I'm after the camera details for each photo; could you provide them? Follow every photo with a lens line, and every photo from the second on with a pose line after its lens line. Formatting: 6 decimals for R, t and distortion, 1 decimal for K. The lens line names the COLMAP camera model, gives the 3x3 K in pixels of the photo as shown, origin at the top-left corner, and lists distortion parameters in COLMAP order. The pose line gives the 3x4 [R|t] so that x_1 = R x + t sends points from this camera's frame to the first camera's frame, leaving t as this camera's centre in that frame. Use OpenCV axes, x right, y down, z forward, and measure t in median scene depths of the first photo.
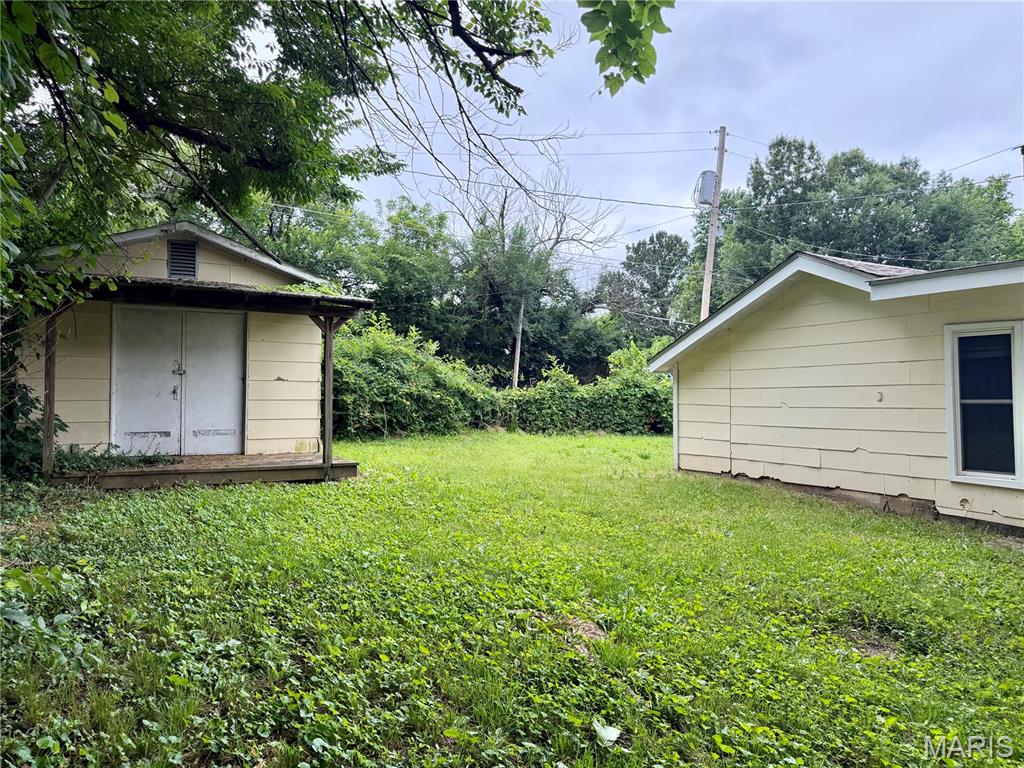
lens RADIAL K [[729.8, 0, 512.0], [0, 729.8, 384.0], [0, 0, 1]] dist [0.023339, -0.002945]
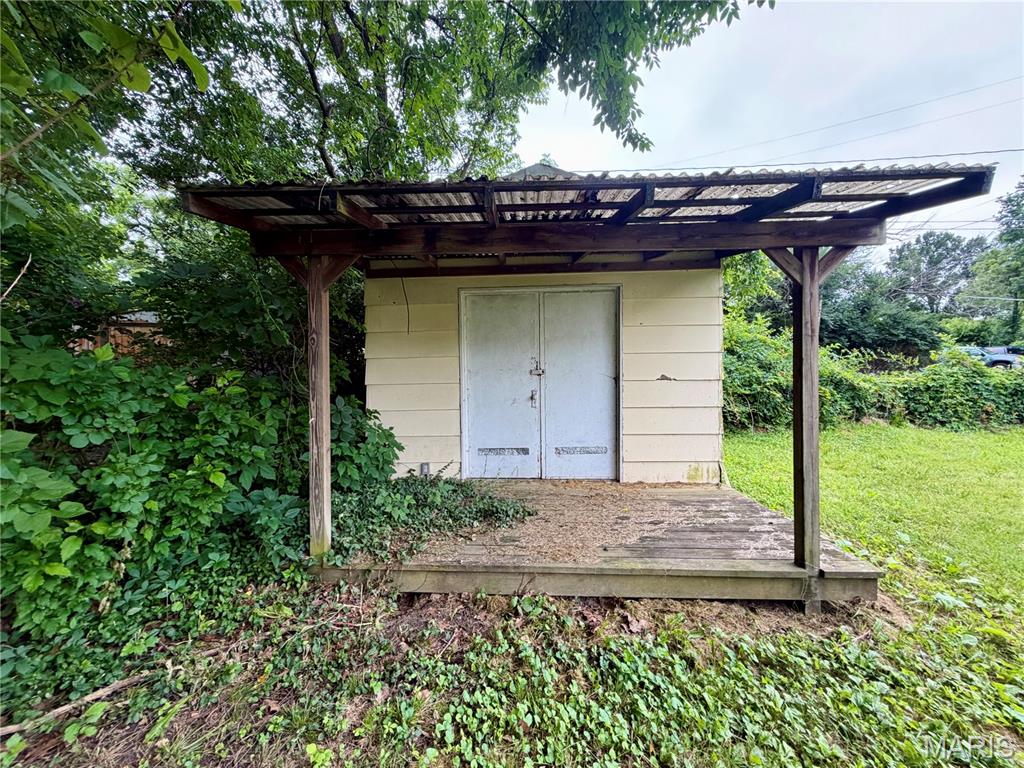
lens RADIAL K [[409.6, 0, 512.0], [0, 409.6, 384.0], [0, 0, 1]] dist [0.000404, 0.000073]
pose [[0.857886, -0.002388, -0.513835, -0.241623], [0.023682, 0.999110, 0.034896, -0.018665], [0.513295, -0.042105, 0.857179, 0.584243]]
